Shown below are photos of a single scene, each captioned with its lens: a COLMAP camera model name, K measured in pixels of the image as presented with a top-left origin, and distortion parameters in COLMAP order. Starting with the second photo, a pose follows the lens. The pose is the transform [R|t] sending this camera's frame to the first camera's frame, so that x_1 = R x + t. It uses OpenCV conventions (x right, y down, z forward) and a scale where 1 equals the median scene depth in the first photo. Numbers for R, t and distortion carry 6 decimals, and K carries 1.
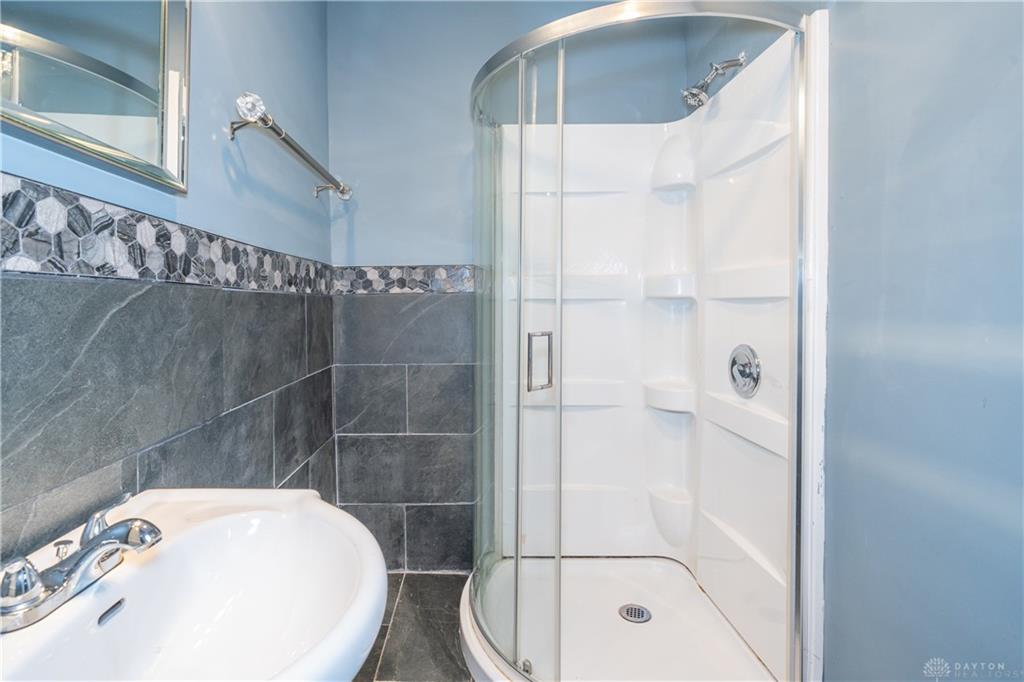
lens RADIAL K [[492.8, 0, 454.1], [0, 492.8, 310.0], [0, 0, 1]] dist [-0.003767, 0.003465]
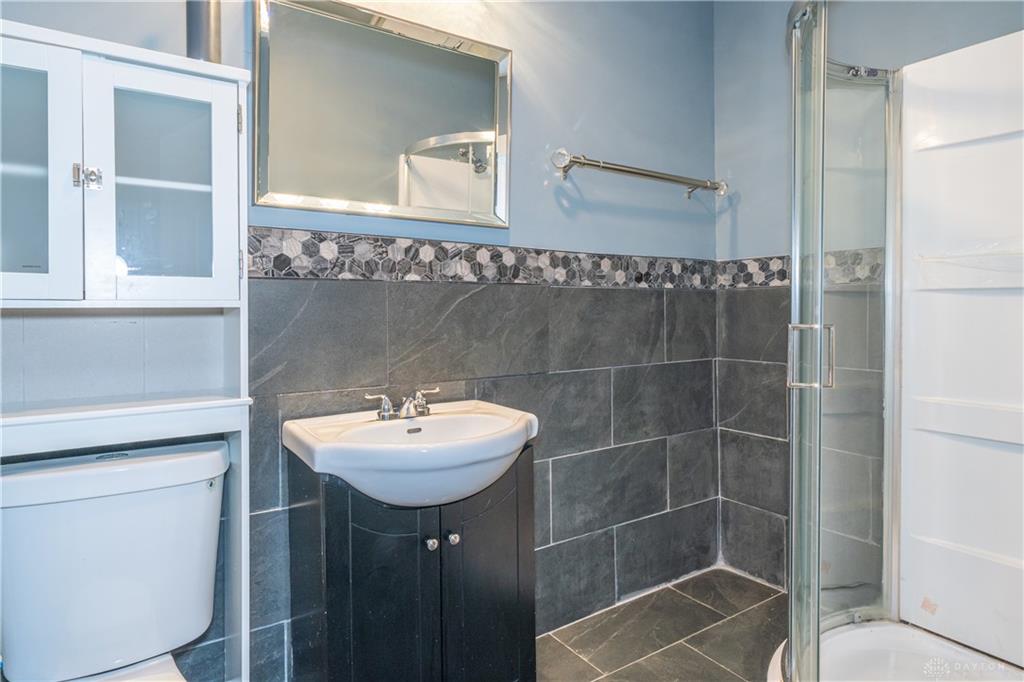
lens RADIAL K [[561.4, 0, 478.6], [0, 561.4, 314.8], [0, 0, 1]] dist [-0.005385, 0.005967]
pose [[0.551571, 0.015462, -0.833984, 0.565804], [-0.010817, 0.999877, 0.011384, 0.017458], [0.834058, 0.002742, 0.551671, -0.060231]]
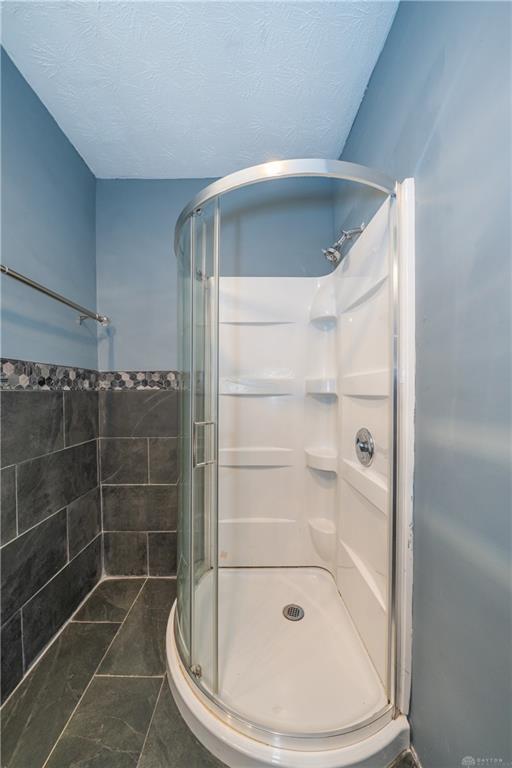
lens RADIAL K [[271.6, 0, 243.4], [0, 271.6, 393.8], [0, 0, 1]] dist [-0.008747, 0.000190]
pose [[0.999644, 0.002865, 0.026527, 0.210886], [-0.002689, 0.999974, -0.006687, -0.021471], [-0.026546, 0.006614, 0.999626, 0.219197]]
